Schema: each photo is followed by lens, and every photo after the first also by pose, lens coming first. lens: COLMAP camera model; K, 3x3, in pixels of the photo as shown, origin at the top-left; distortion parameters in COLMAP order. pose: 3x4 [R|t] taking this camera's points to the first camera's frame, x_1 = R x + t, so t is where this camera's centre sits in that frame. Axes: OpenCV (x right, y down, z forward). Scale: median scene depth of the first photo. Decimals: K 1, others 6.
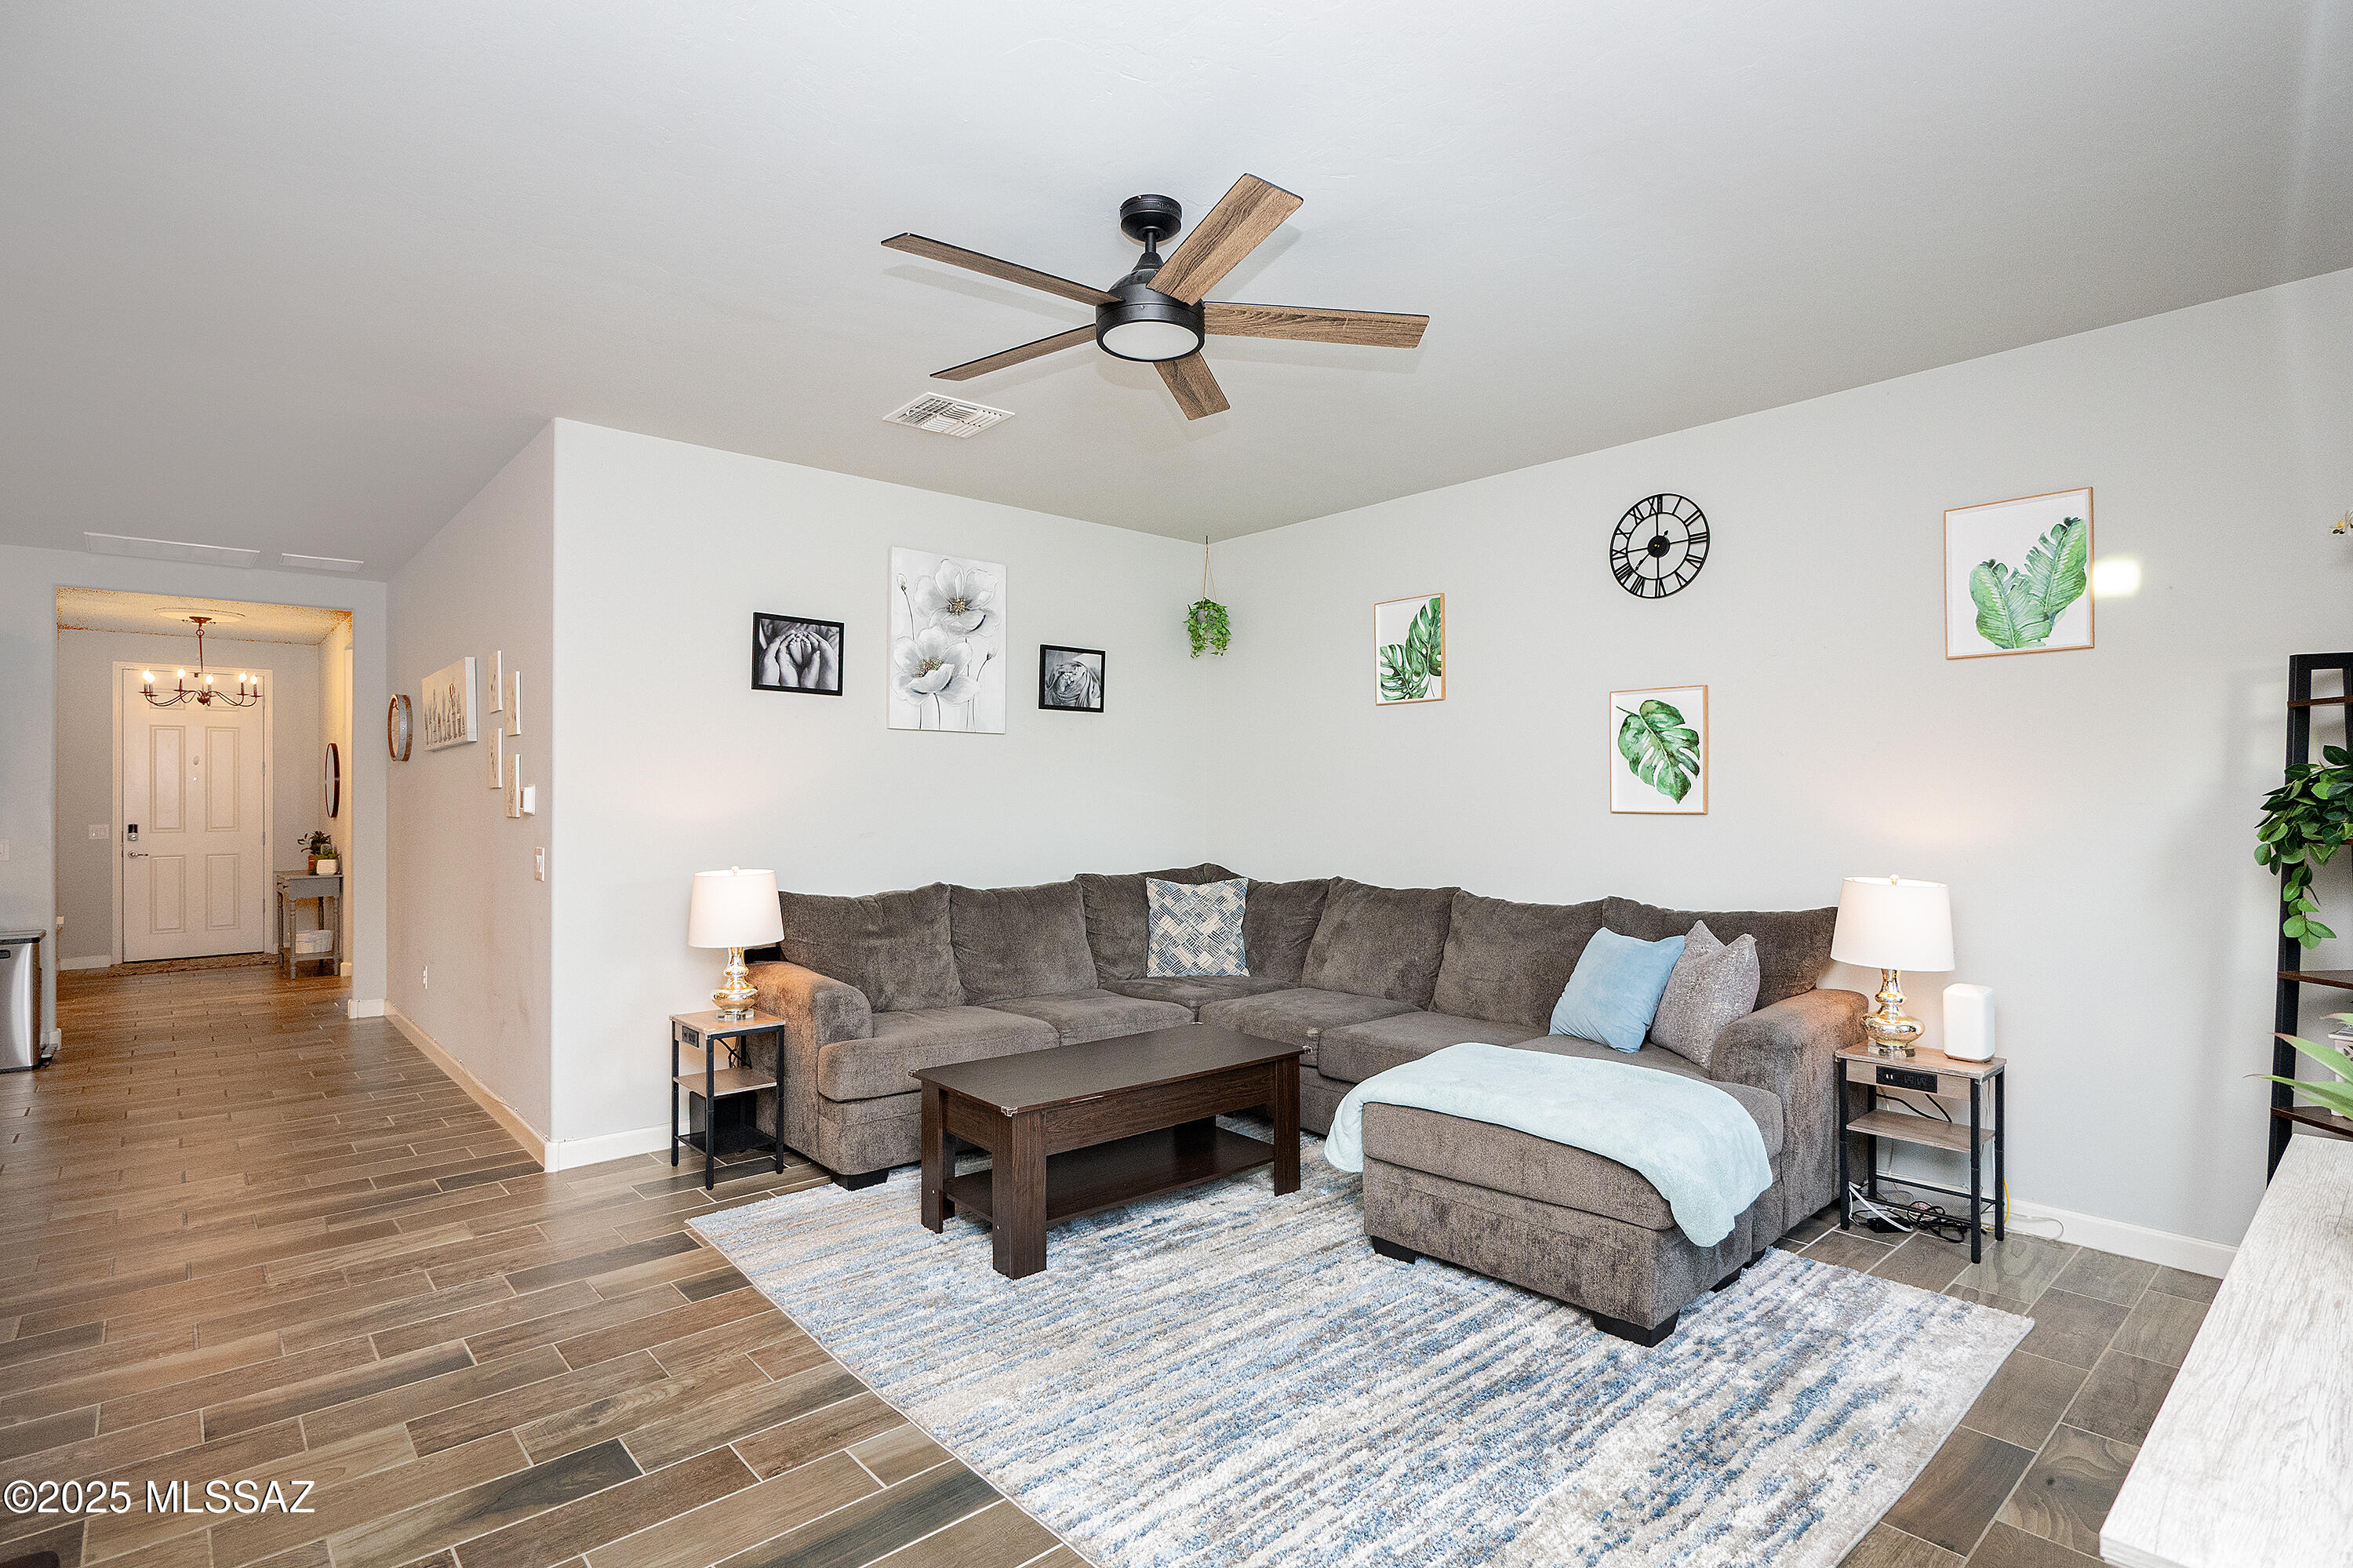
lens RADIAL K [[1156.6, 0, 1171.5], [0, 1156.6, 790.9], [0, 0, 1]] dist [-0.004892, 0.002059]
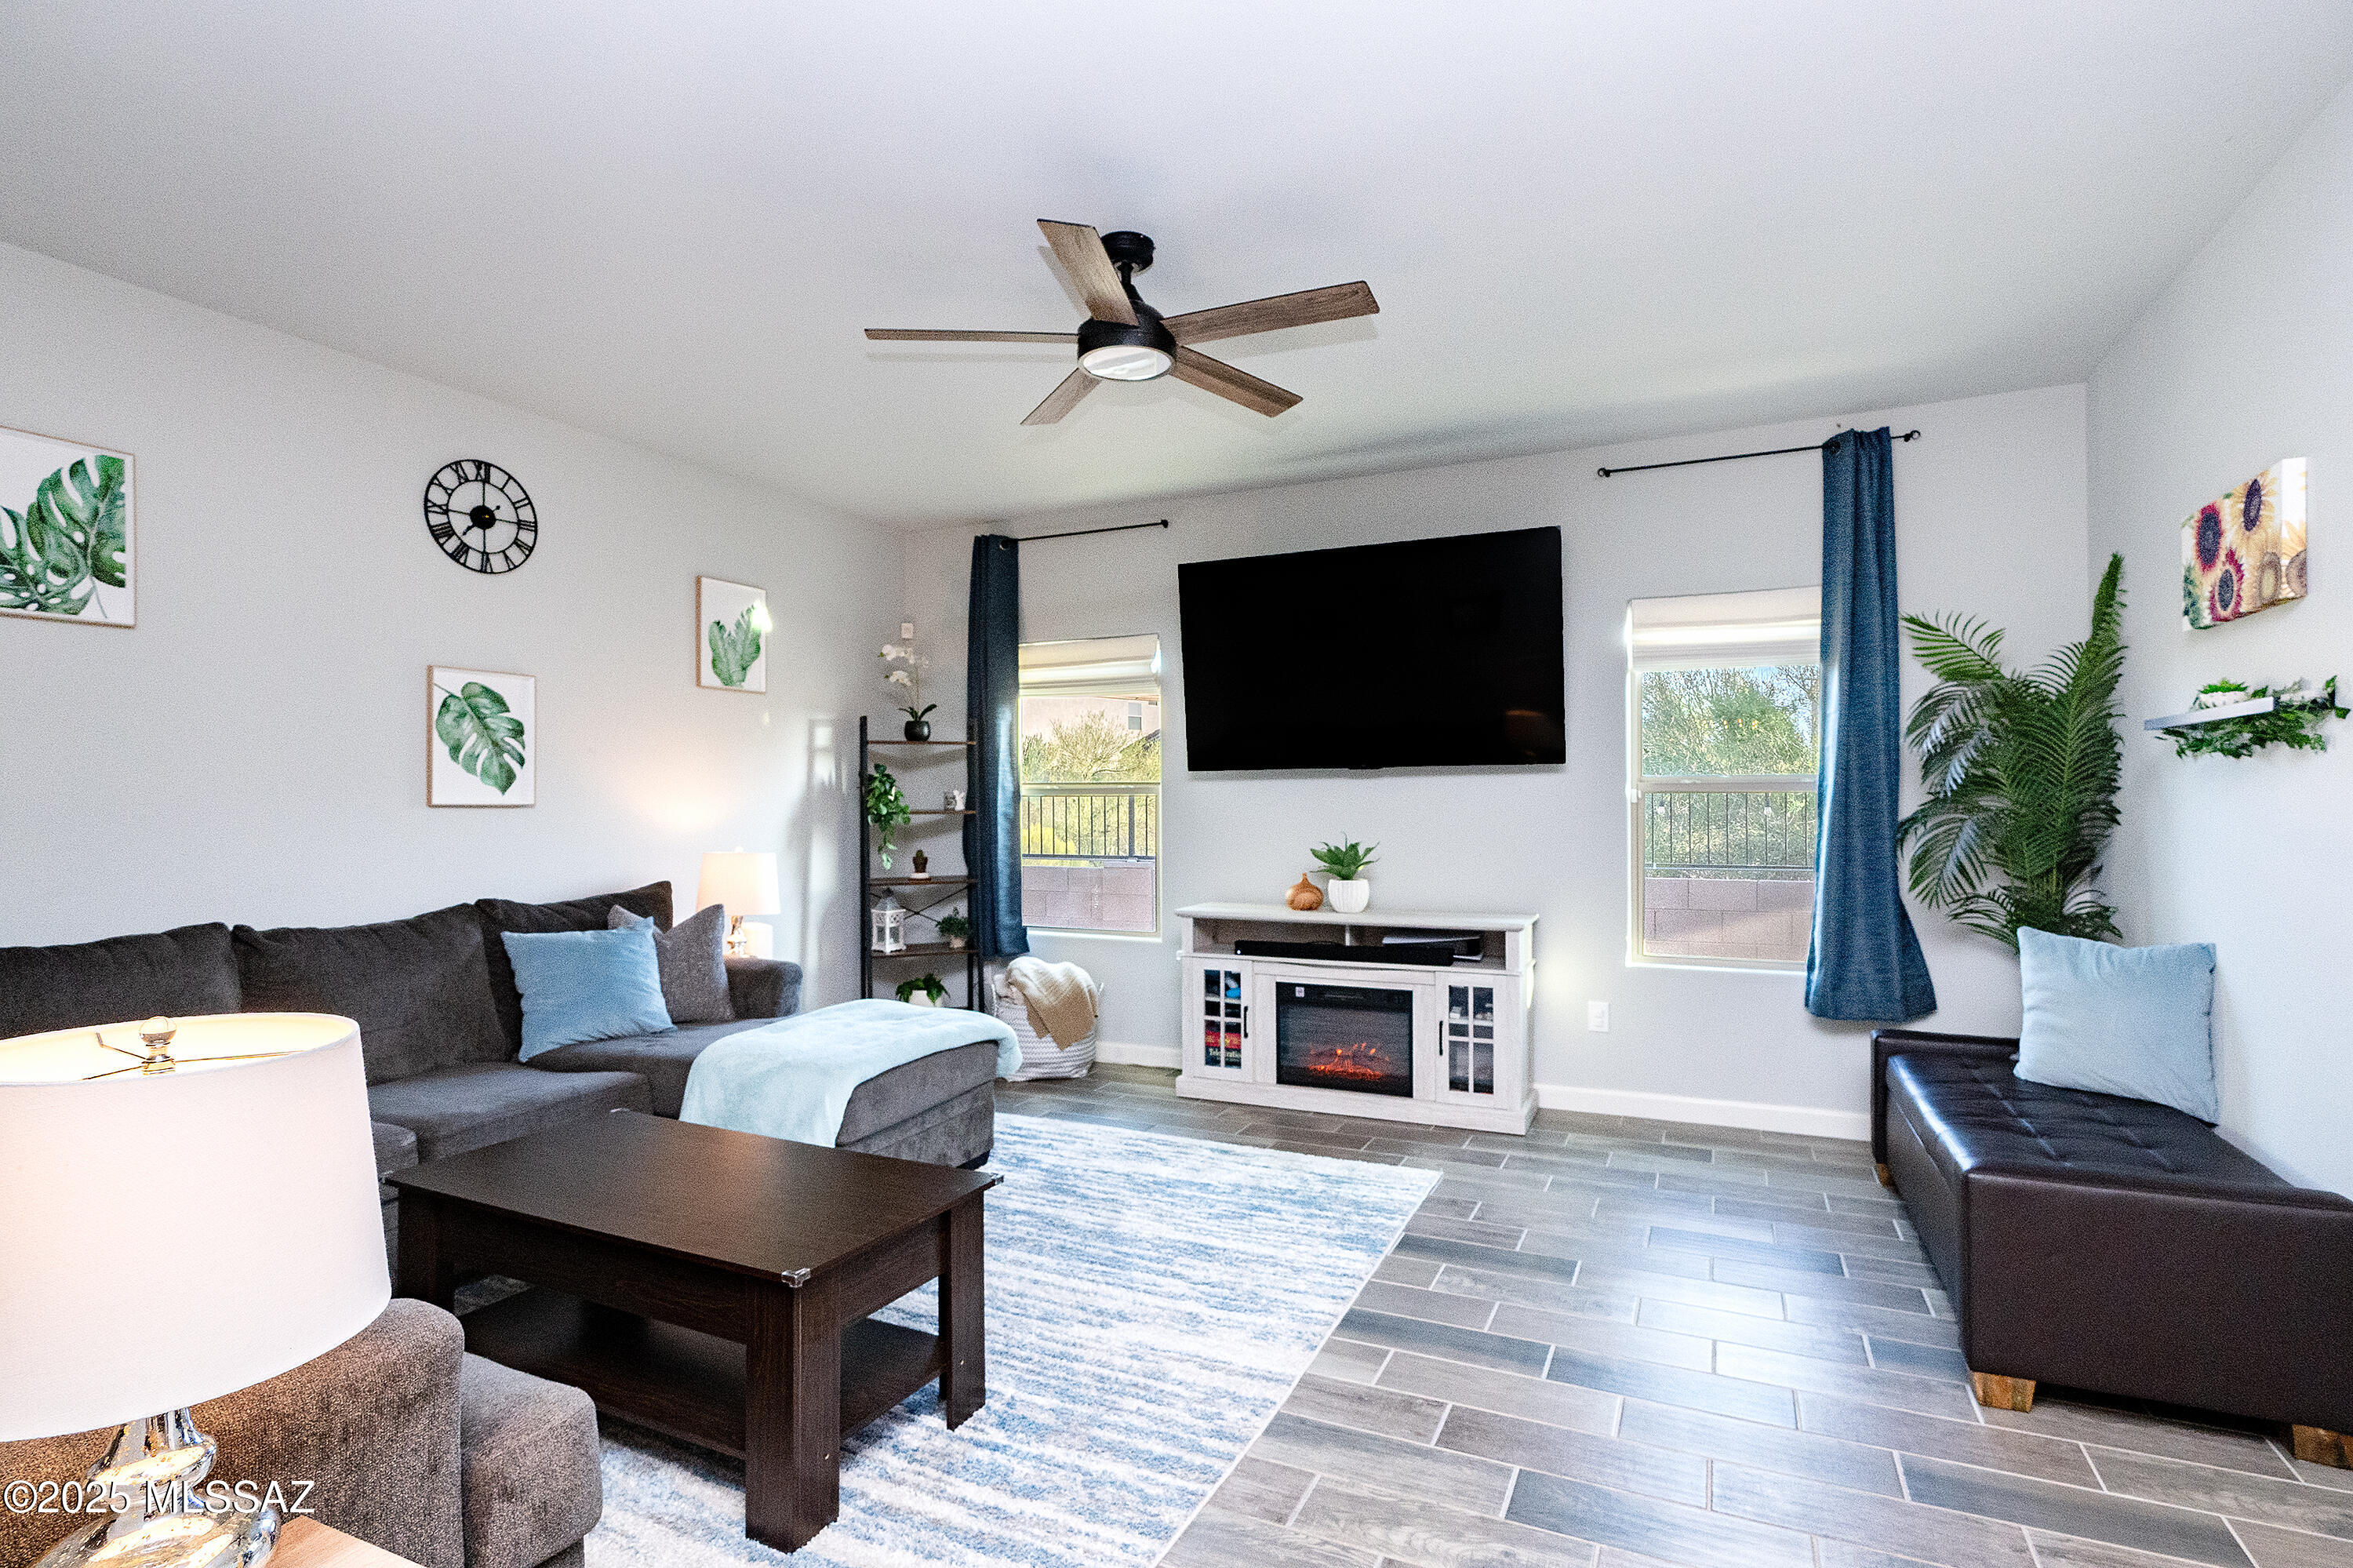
lens RADIAL K [[1156.6, 0, 1171.5], [0, 1156.6, 790.9], [0, 0, 1]] dist [-0.004892, 0.002059]
pose [[-0.401169, 0.010492, 0.915944, -0.608430], [0.000363, 0.999936, -0.011295, 0.017009], [-0.916004, -0.004199, -0.401147, 0.816826]]
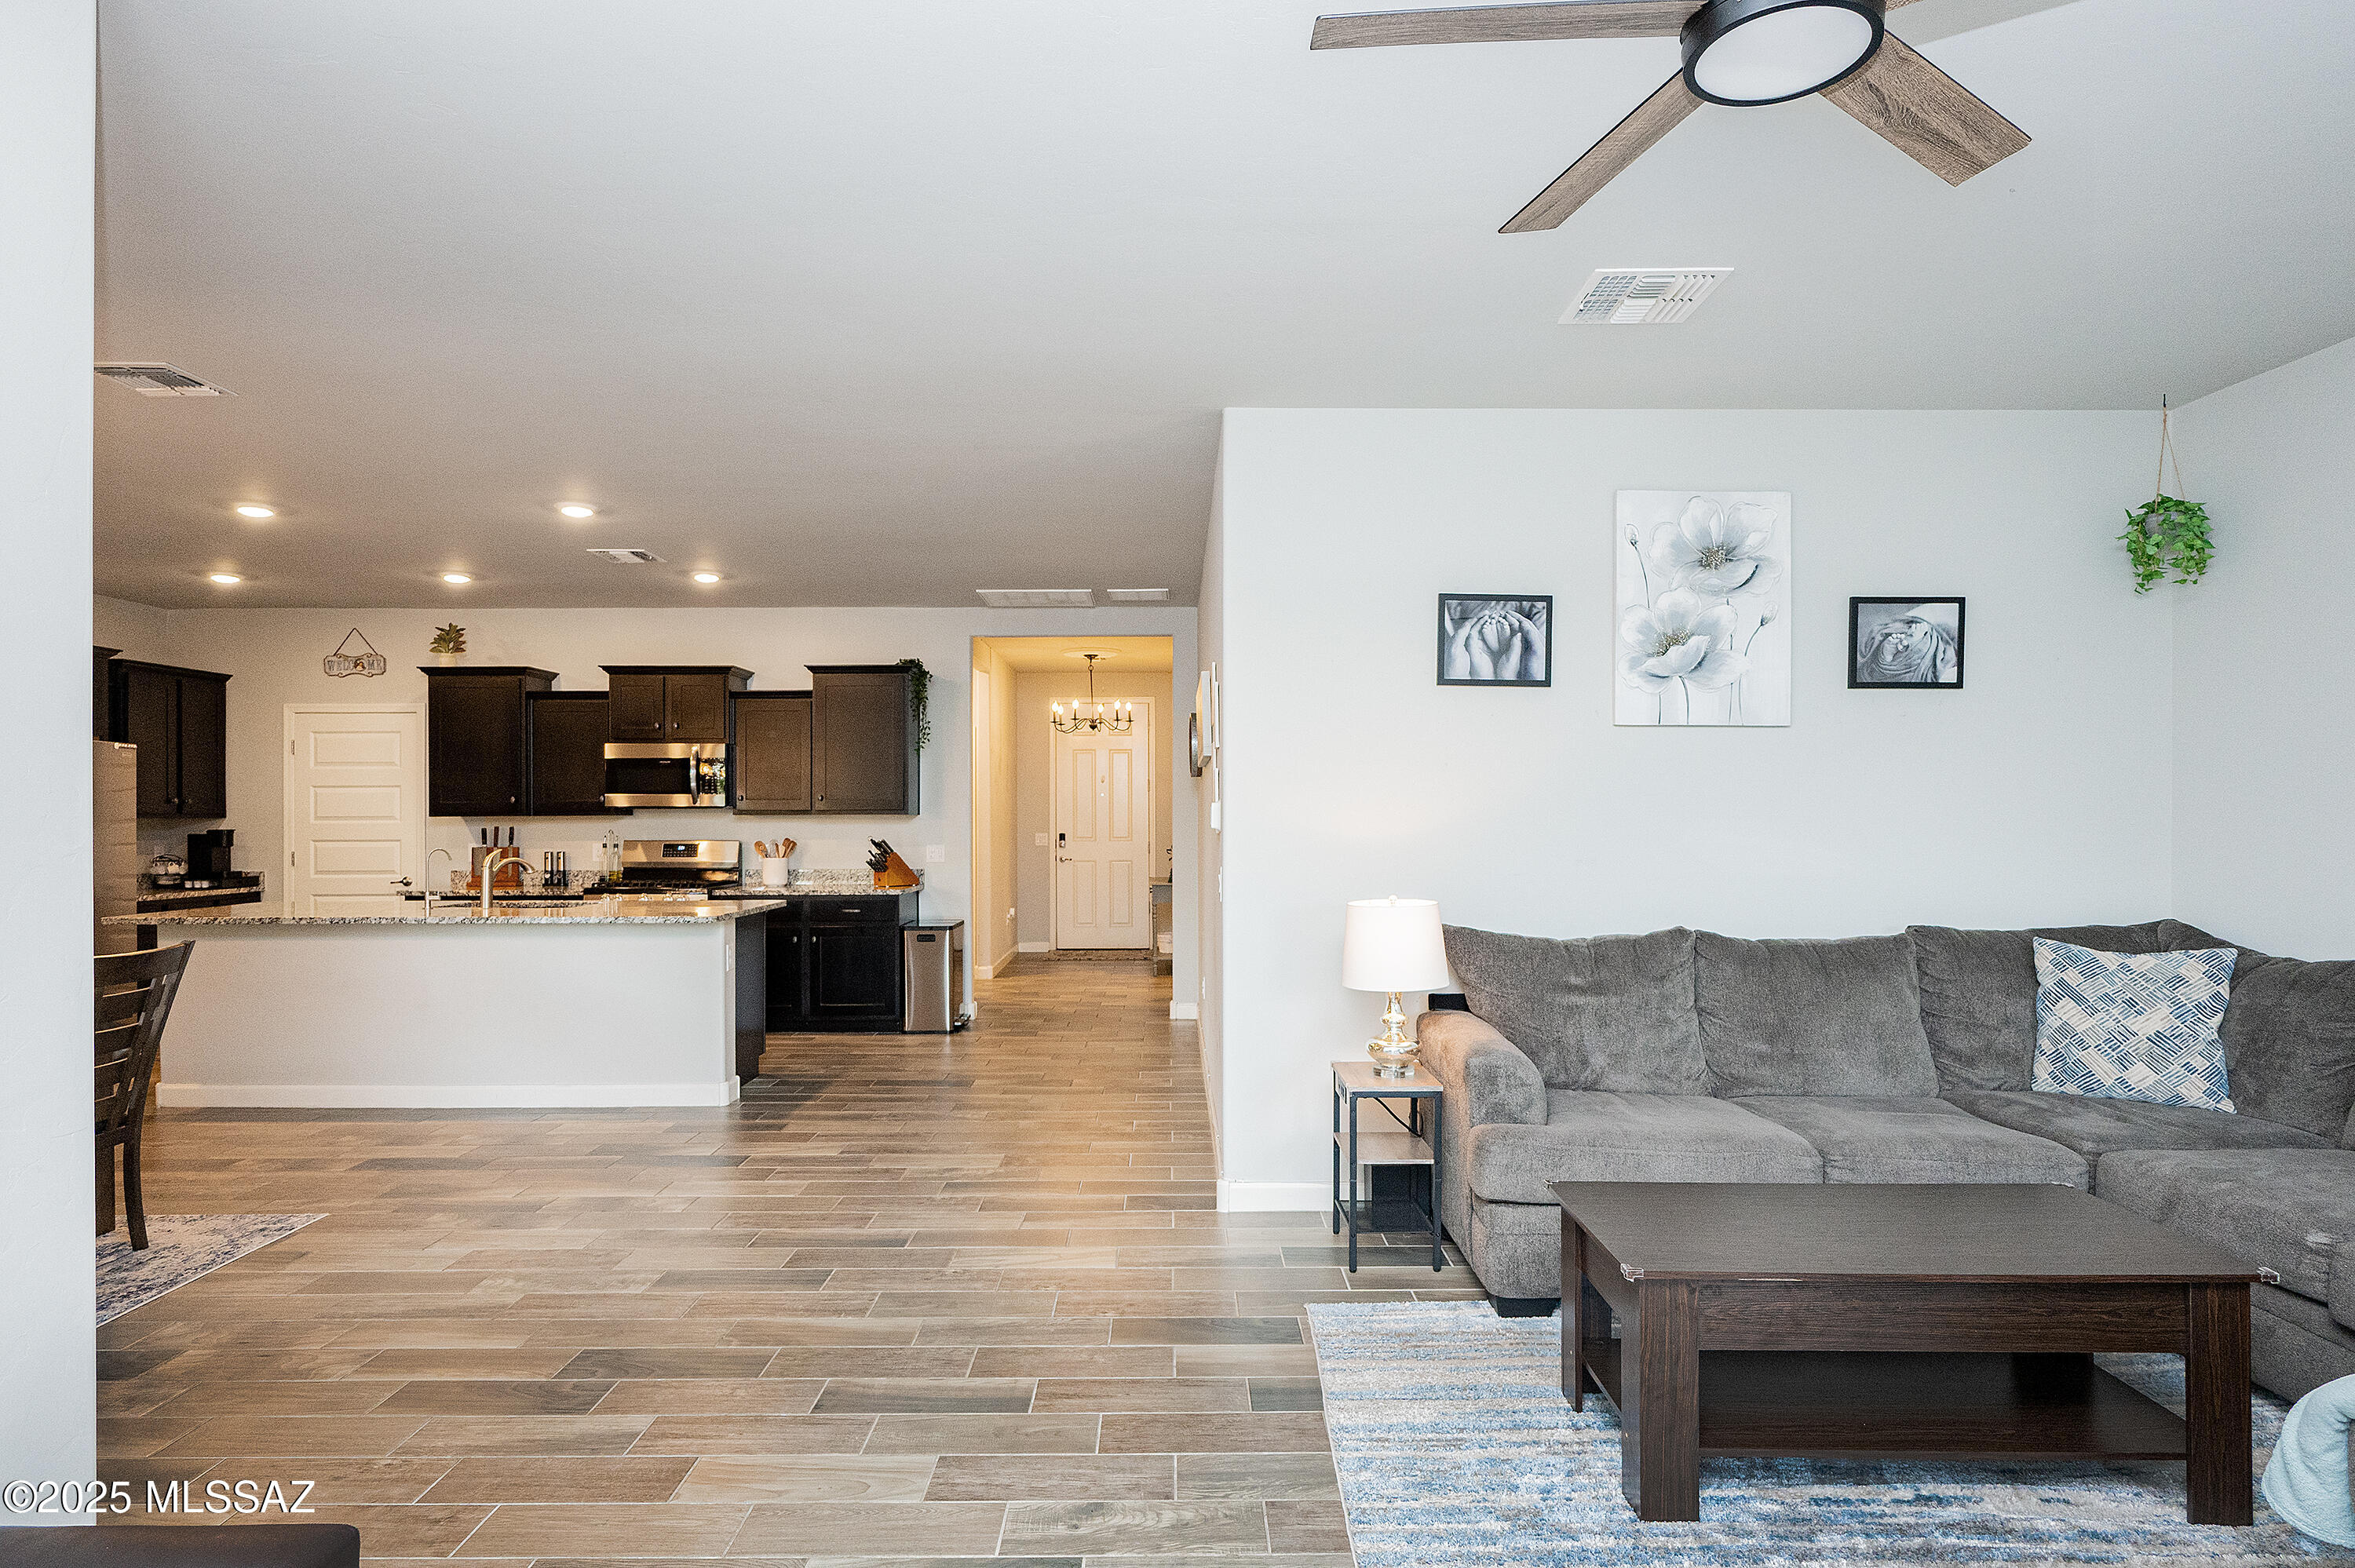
lens RADIAL K [[1274.0, 0, 1175.4], [0, 1274.0, 808.4], [0, 0, 1]] dist [-0.002898, 0.000018]
pose [[0.753877, -0.000170, -0.657016, 0.103176], [0.002815, 0.999992, 0.002971, -0.001518], [0.657010, -0.004089, 0.753871, 0.171998]]
